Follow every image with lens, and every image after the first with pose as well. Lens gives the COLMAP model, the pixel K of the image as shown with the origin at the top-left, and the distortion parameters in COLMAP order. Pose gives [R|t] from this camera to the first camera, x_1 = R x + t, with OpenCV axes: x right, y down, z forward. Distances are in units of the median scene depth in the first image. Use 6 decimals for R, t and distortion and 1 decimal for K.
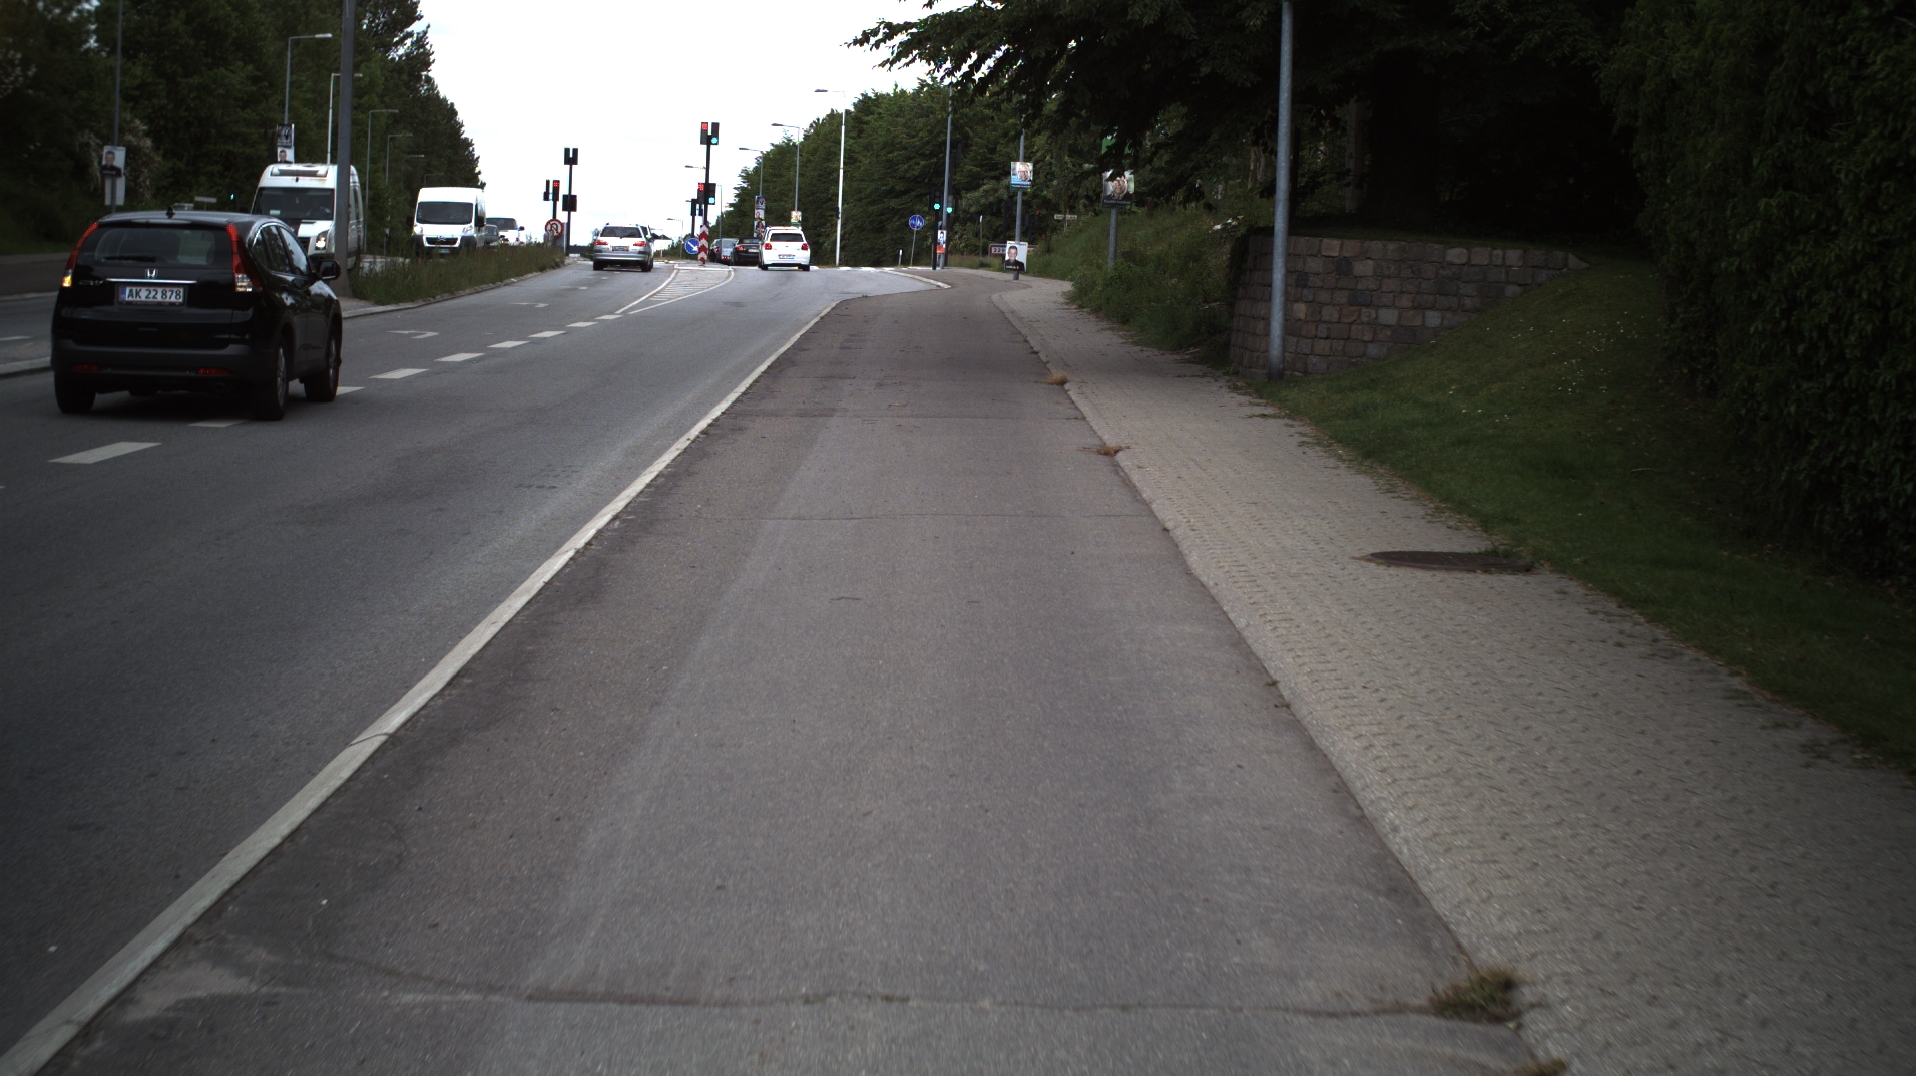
lens RADIAL K [[3259.5, 0, 958.0], [0, 3259.5, 538.0], [0, 0, 1]] dist [-0.249197, 0.143334]
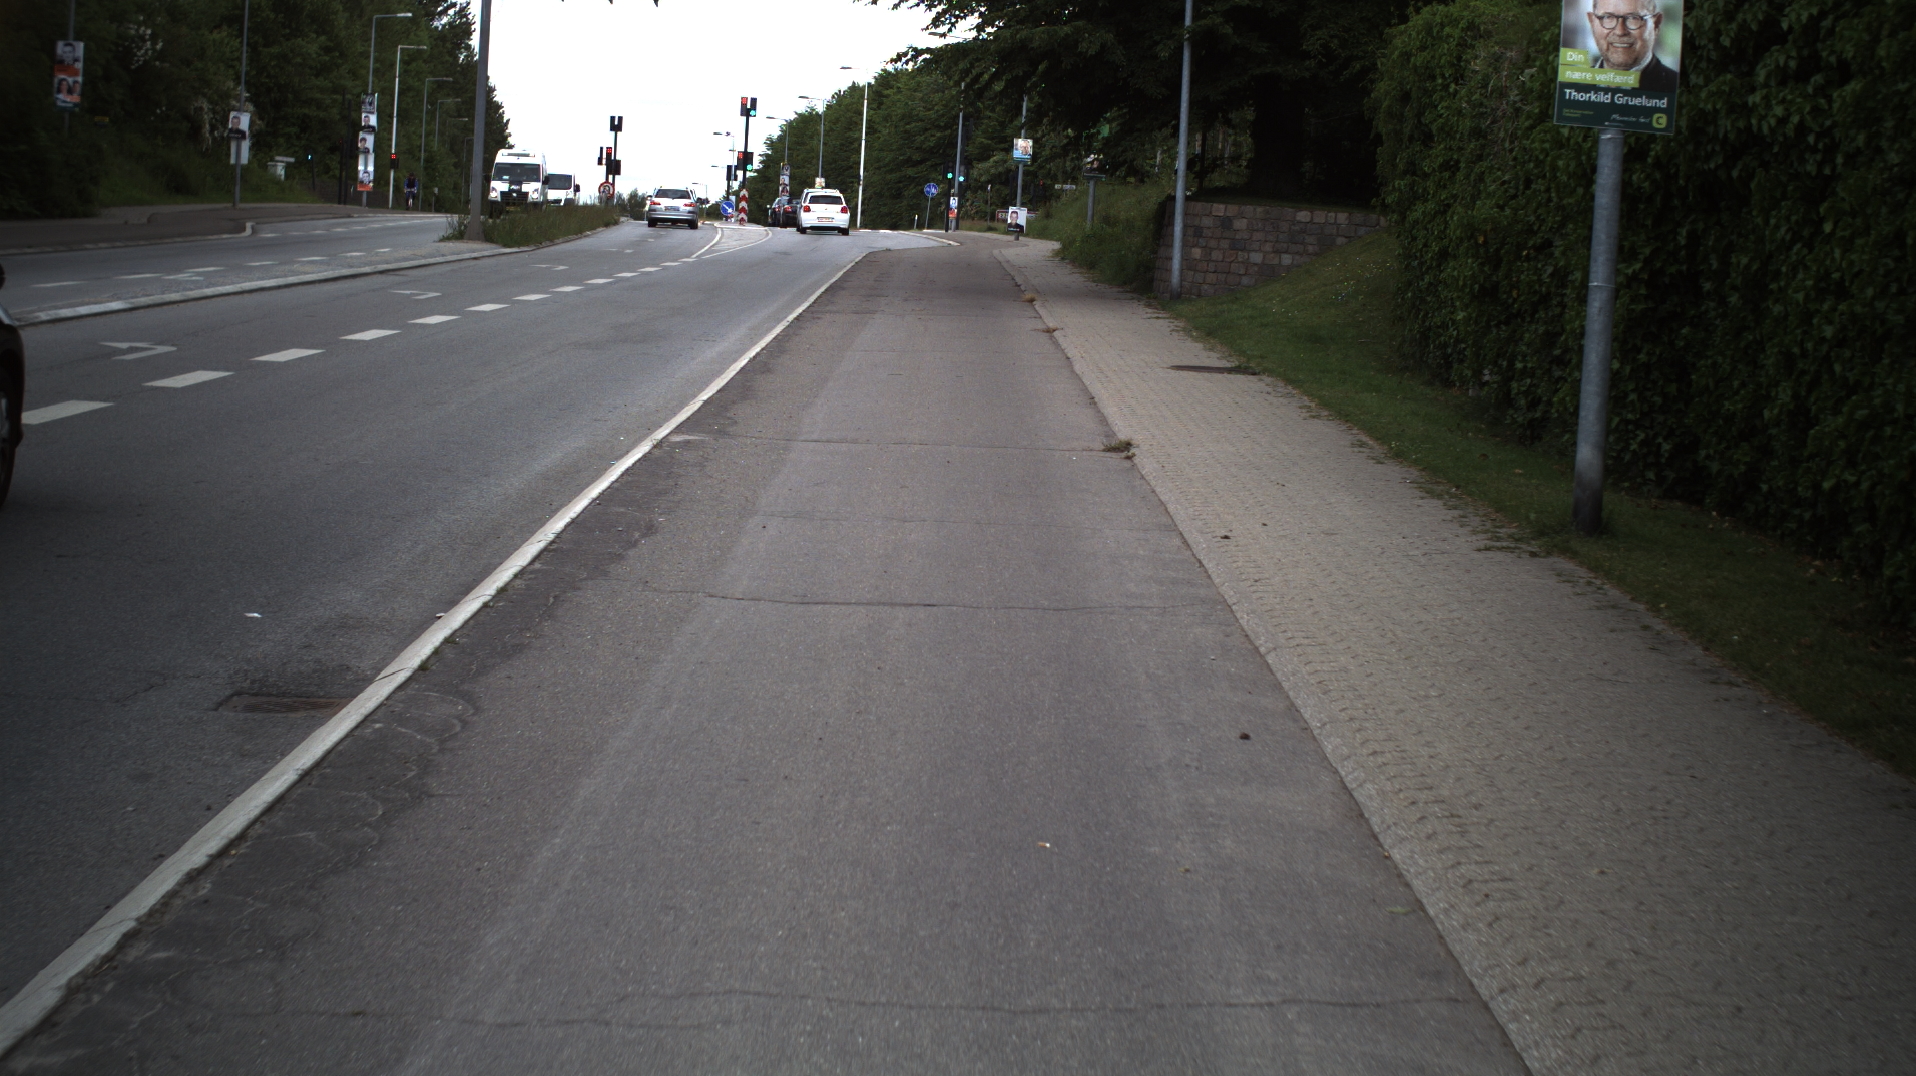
lens RADIAL K [[3259.5, 0, 958.0], [0, 3259.5, 538.0], [0, 0, 1]] dist [-0.249197, 0.143334]
pose [[0.999876, 0.015507, -0.002755, 0.001599], [-0.015480, 0.999833, 0.009694, 0.014362], [0.002905, -0.009651, 0.999949, -0.144982]]
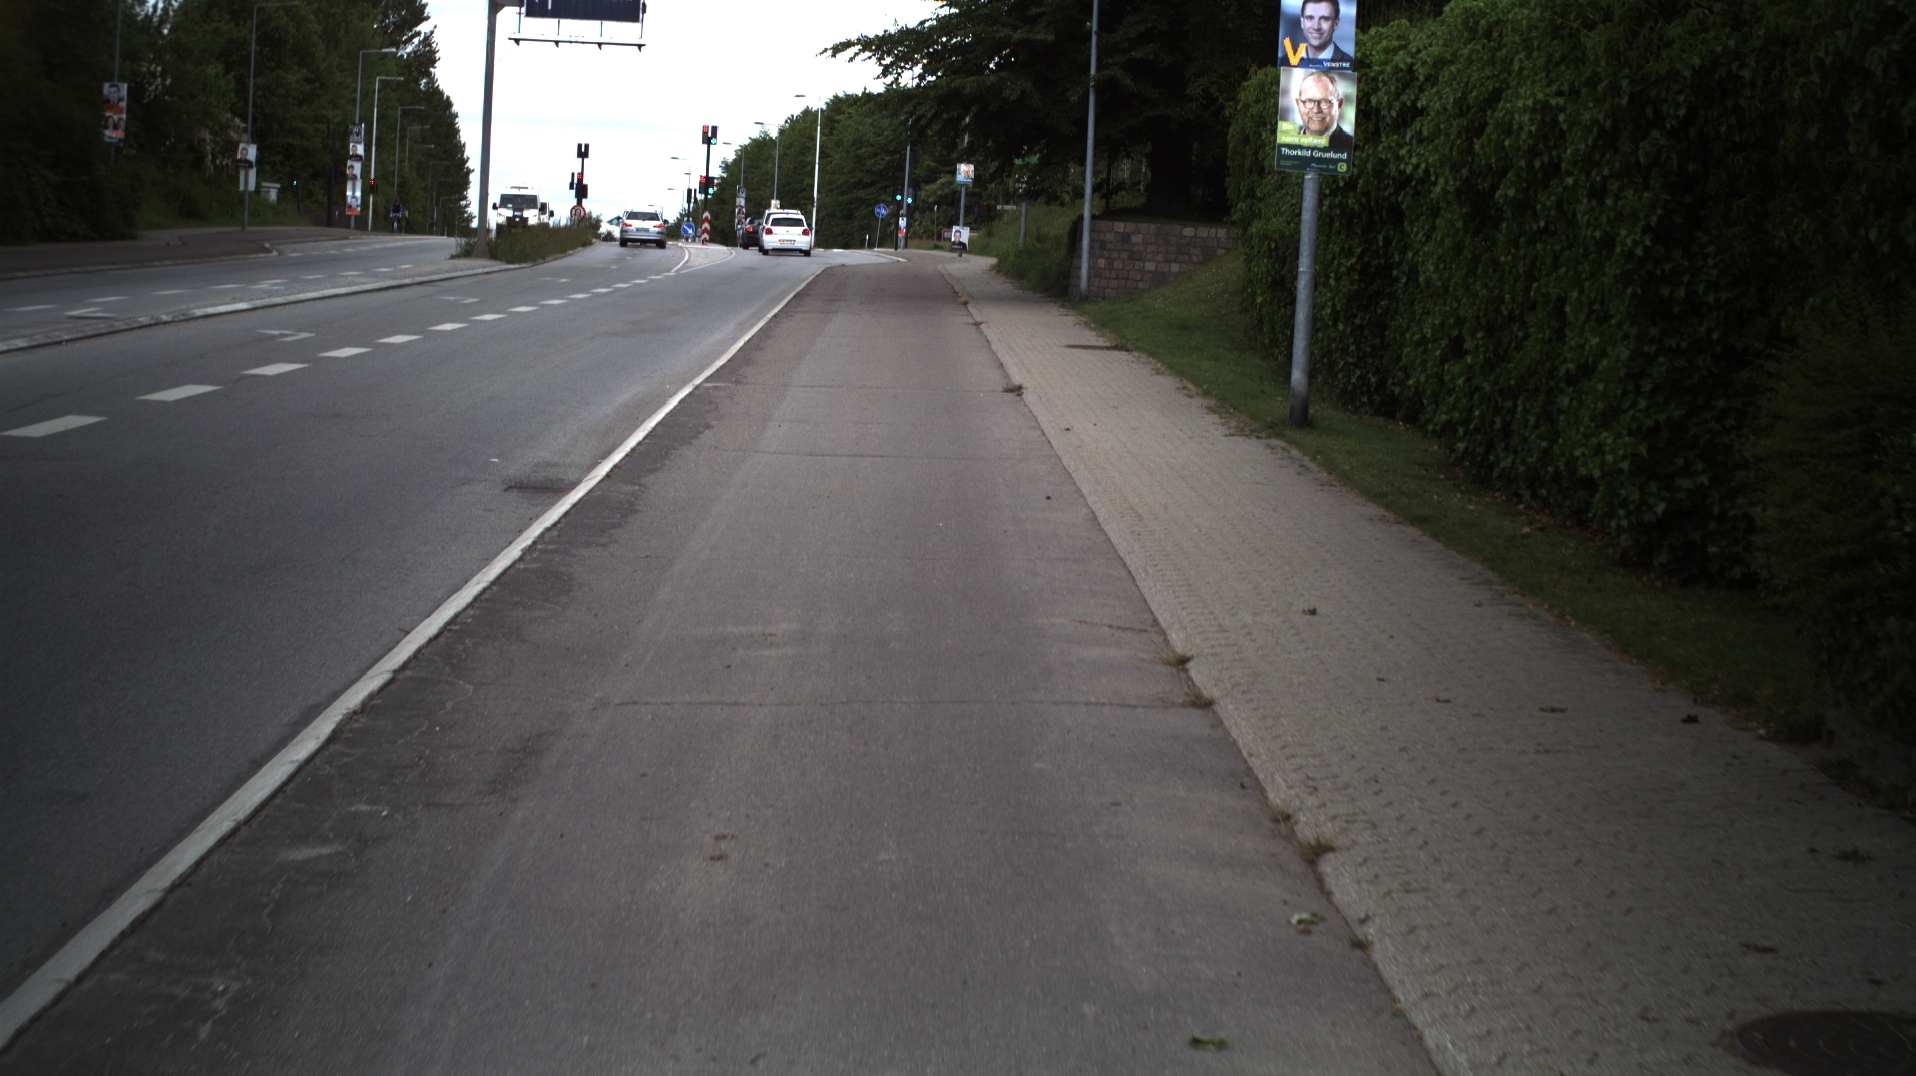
lens RADIAL K [[3259.5, 0, 958.0], [0, 3259.5, 538.0], [0, 0, 1]] dist [-0.249197, 0.143334]
pose [[0.999889, 0.008845, 0.011953, 0.002676], [-0.008885, 0.999955, 0.003333, 0.023583], [-0.011923, -0.003438, 0.999923, -0.242756]]
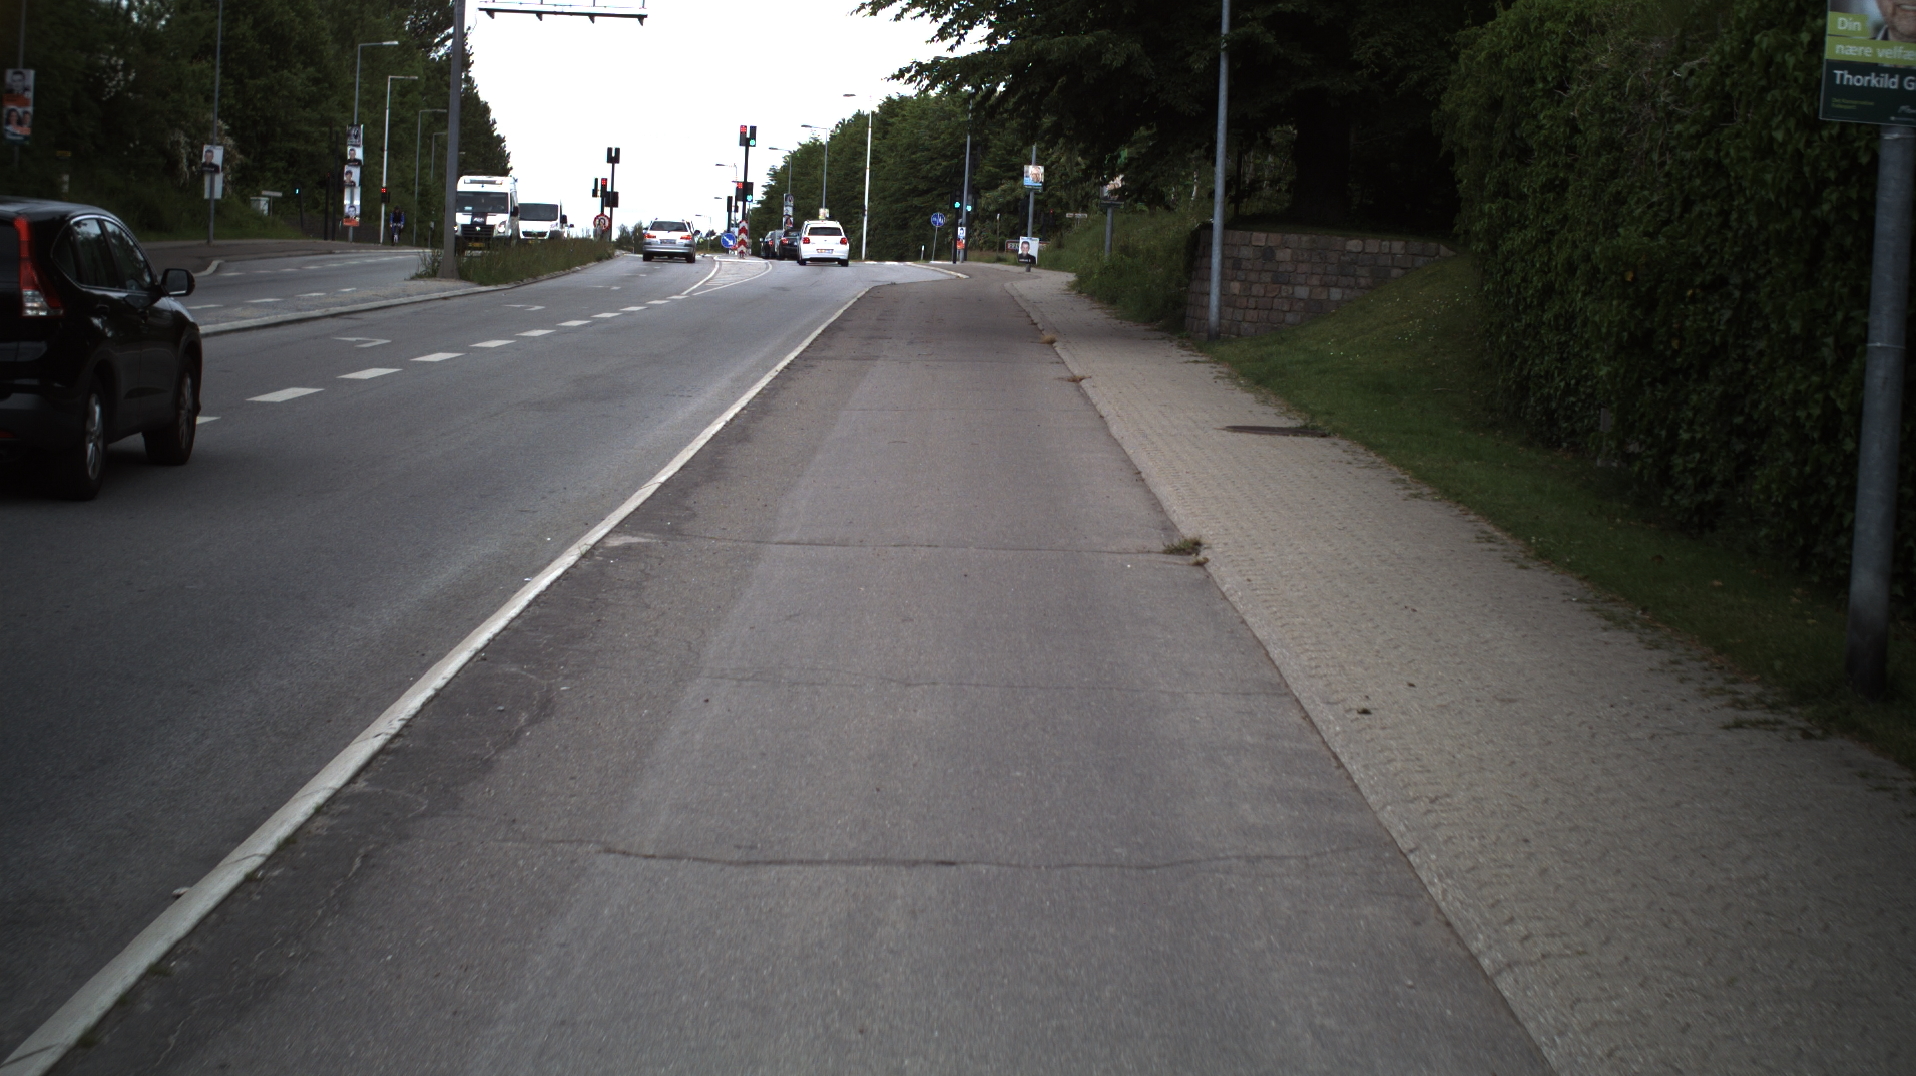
lens RADIAL K [[3259.5, 0, 958.0], [0, 3259.5, 538.0], [0, 0, 1]] dist [-0.249197, 0.143334]
pose [[0.999960, 0.006856, -0.005763, 0.000880], [-0.006852, 0.999976, 0.000578, 0.009708], [0.005767, -0.000539, 0.999983, -0.096687]]
